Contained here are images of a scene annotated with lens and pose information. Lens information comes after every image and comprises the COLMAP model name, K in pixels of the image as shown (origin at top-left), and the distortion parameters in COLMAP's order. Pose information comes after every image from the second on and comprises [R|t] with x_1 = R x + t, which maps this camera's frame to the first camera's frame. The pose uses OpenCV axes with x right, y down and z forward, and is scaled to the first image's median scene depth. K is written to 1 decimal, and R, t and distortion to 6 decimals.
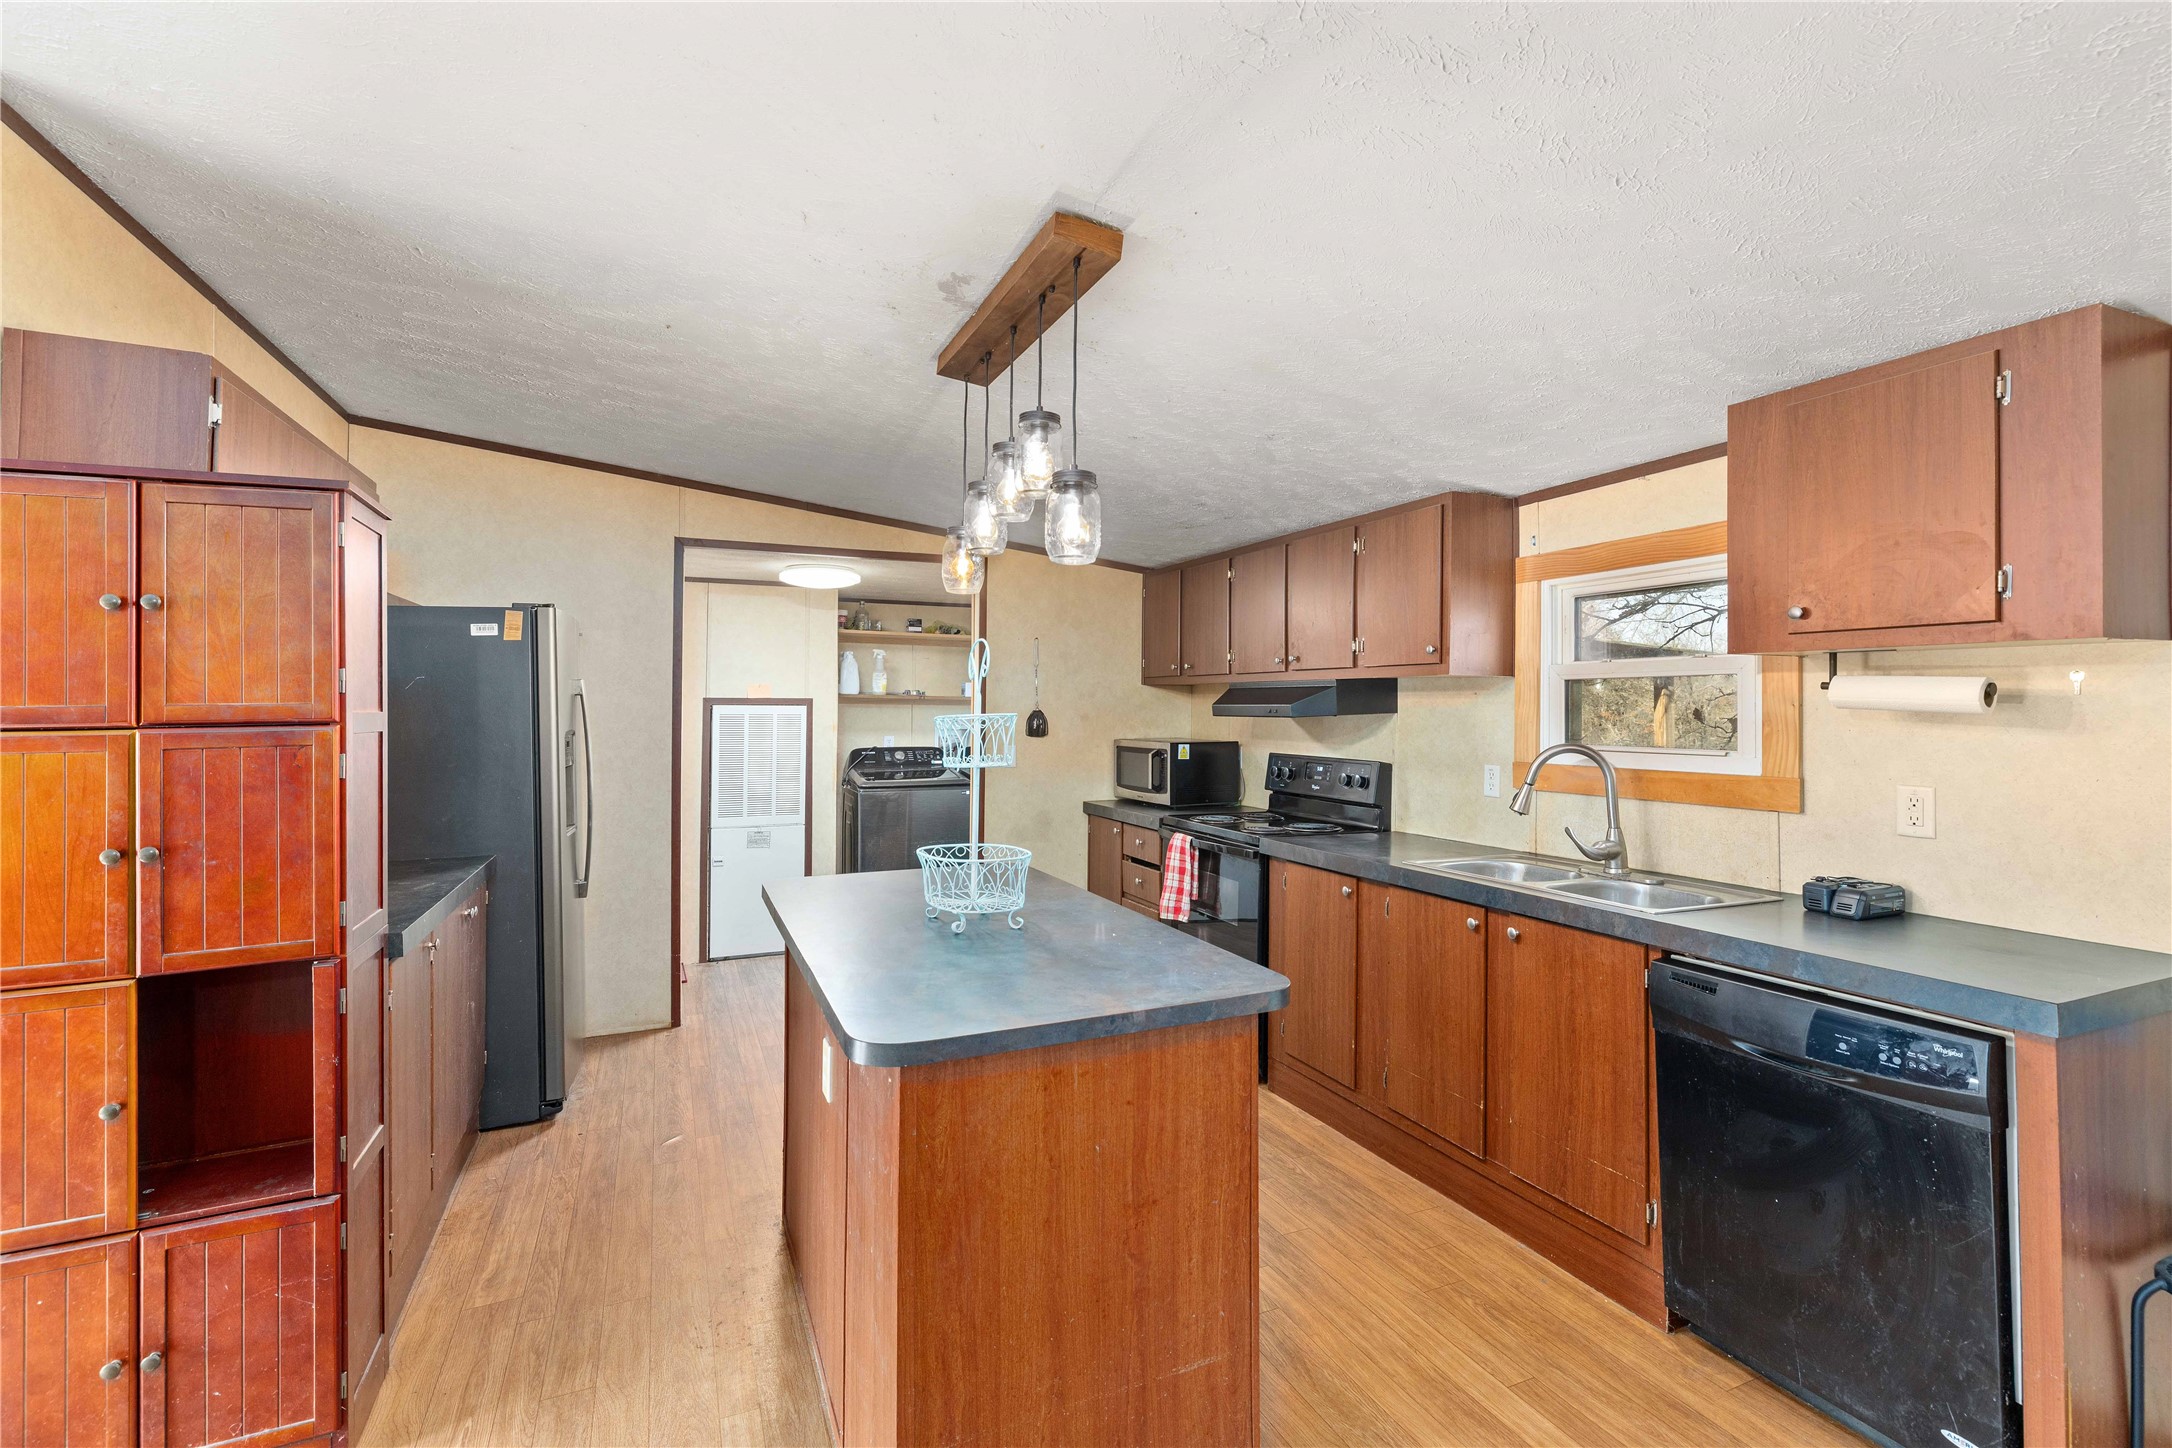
lens RADIAL K [[952.0, 0, 1084.6], [0, 952.0, 708.4], [0, 0, 1]] dist [-0.001369, -0.000052]
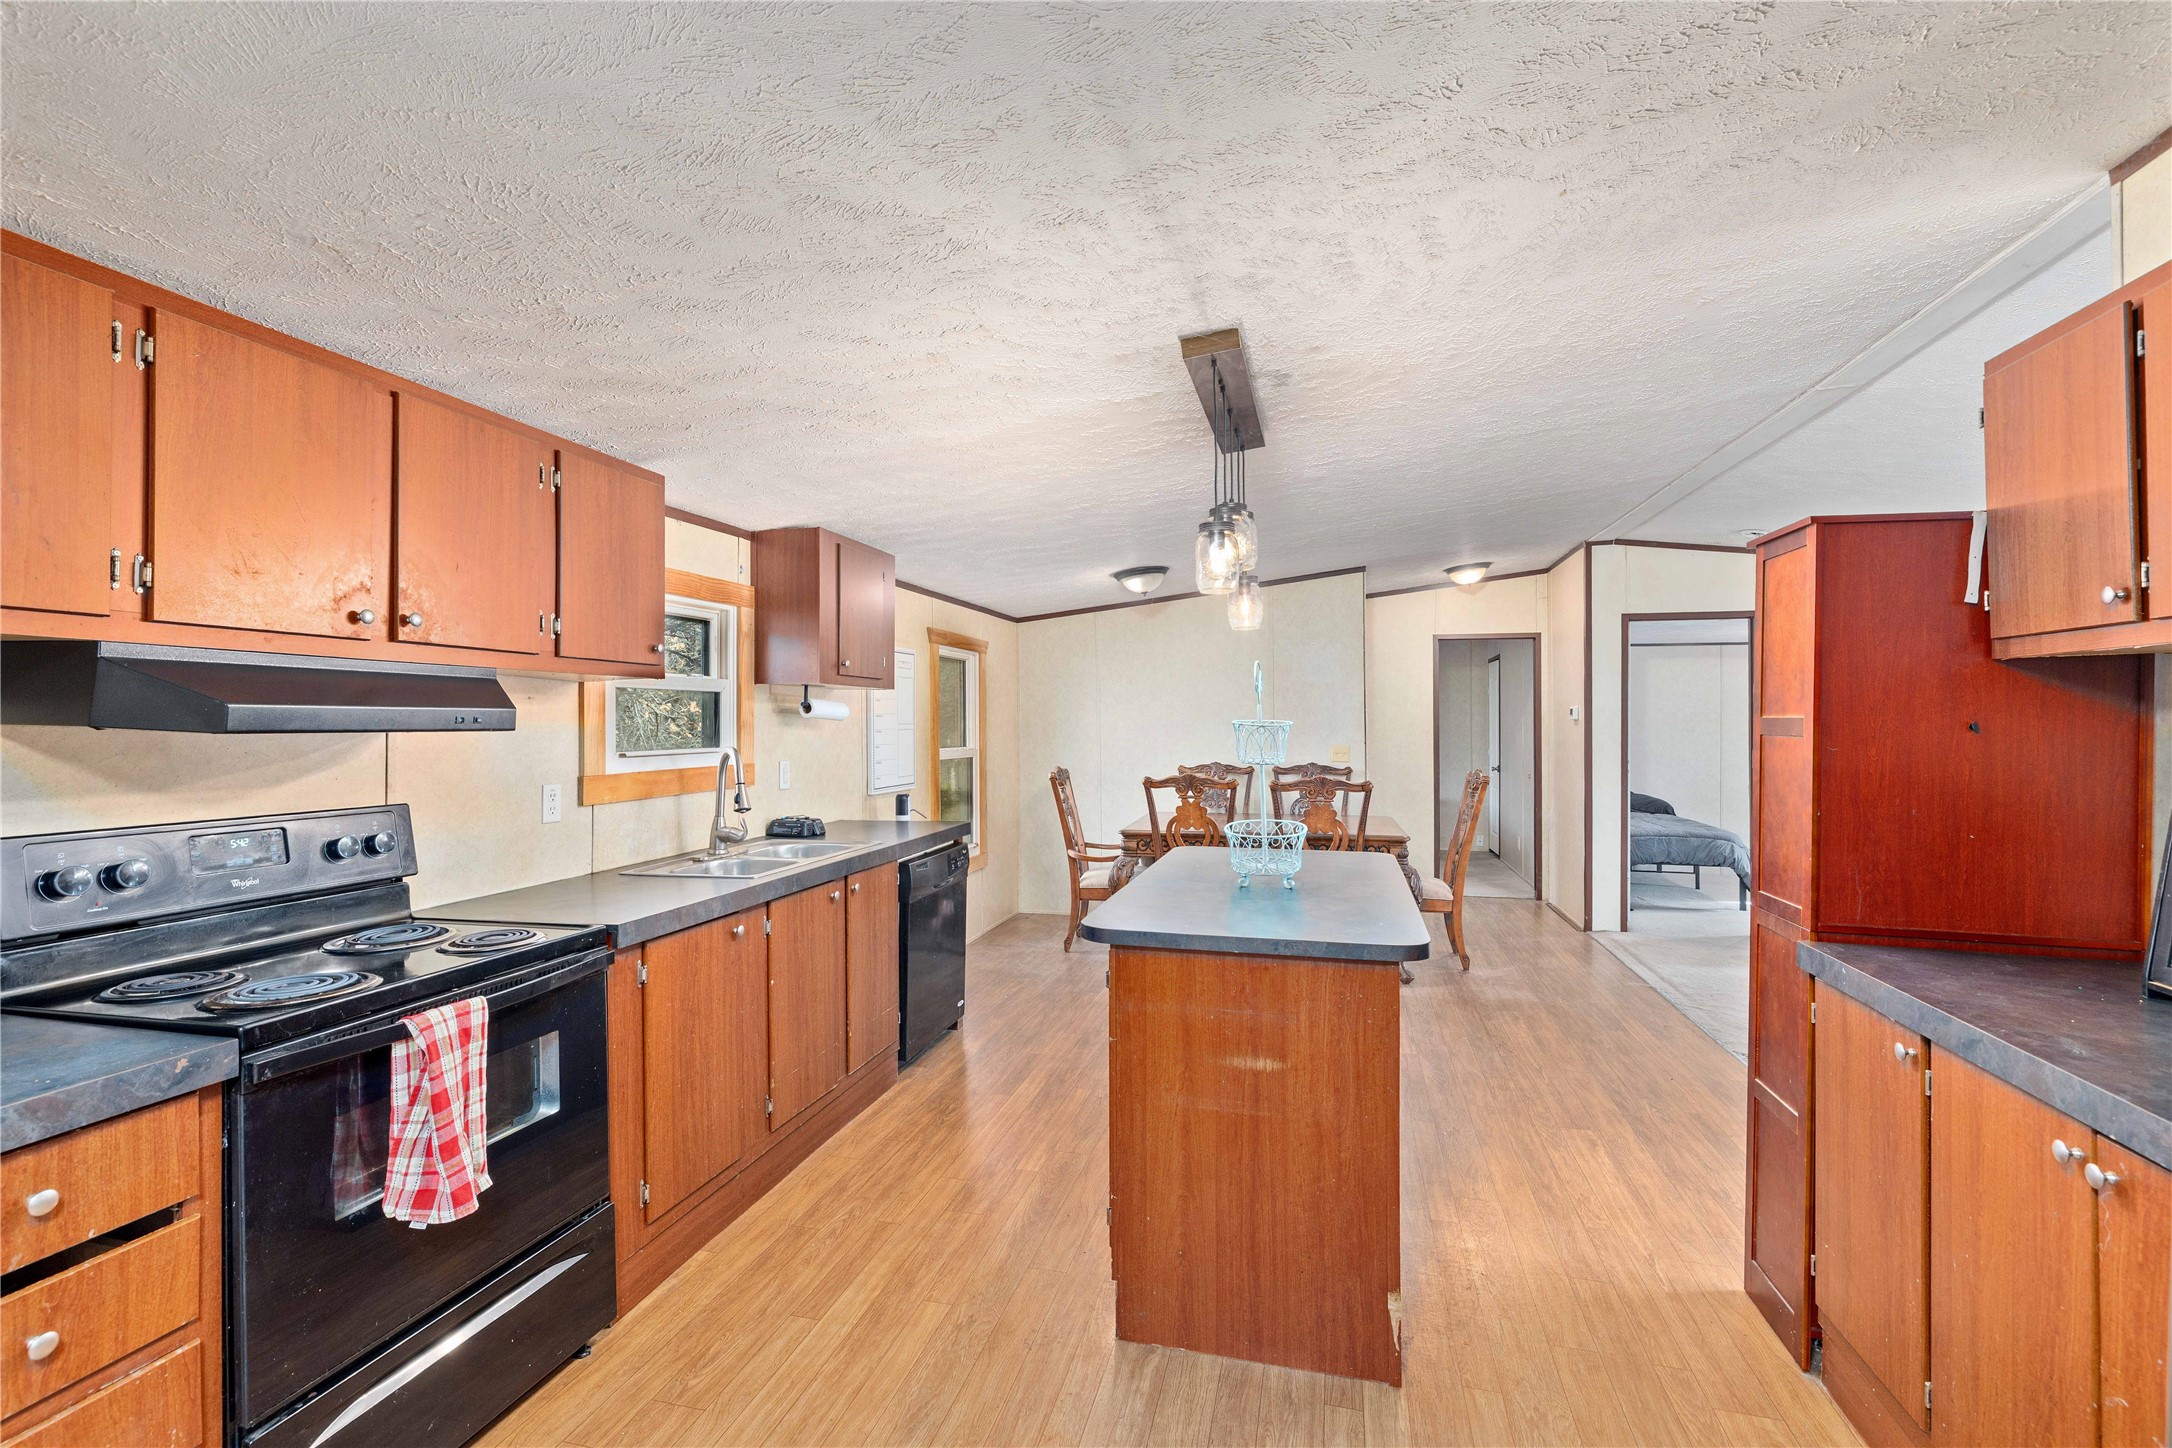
lens RADIAL K [[939.1, 0, 1086.0], [0, 939.1, 724.0], [0, 0, 1]] dist [0.000161, 0.000057]
pose [[-0.780813, 0.000493, 0.624765, -0.536552], [0.003198, 0.999990, 0.003208, 0.006400], [-0.624757, 0.004503, -0.780807, 1.591650]]
